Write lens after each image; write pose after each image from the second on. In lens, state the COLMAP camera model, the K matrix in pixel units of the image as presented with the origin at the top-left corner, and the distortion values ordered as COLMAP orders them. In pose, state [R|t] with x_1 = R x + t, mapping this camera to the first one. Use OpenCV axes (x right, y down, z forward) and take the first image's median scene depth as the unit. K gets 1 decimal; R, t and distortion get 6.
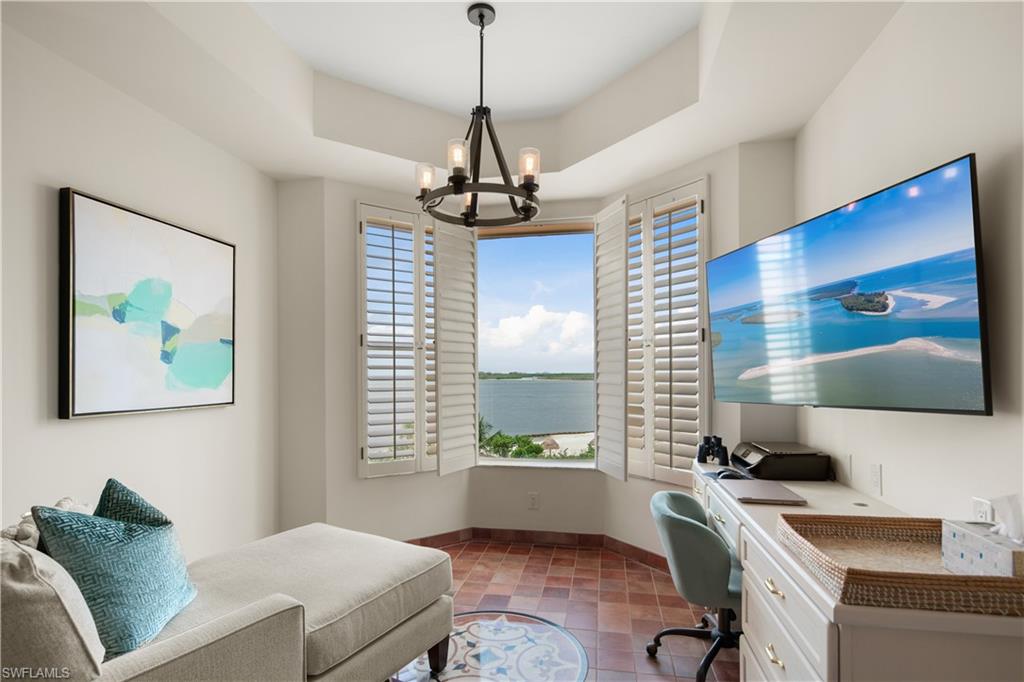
lens RADIAL K [[497.7, 0, 521.5], [0, 497.7, 367.9], [0, 0, 1]] dist [0.000113, -0.000589]
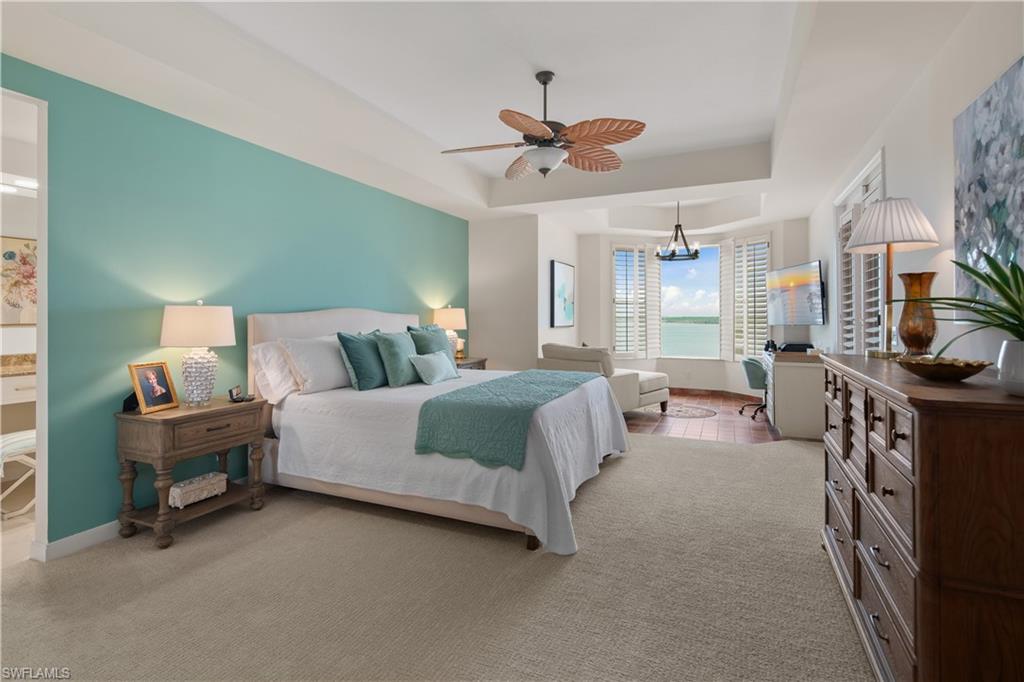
lens RADIAL K [[497.7, 0, 511.1], [0, 497.7, 310.8], [0, 0, 1]] dist [0.000113, -0.000589]
pose [[0.968968, 0.000517, -0.247184, -0.239627], [-0.000665, 1.000000, -0.000516, -0.006915], [0.247183, 0.000664, 0.968968, -1.616841]]
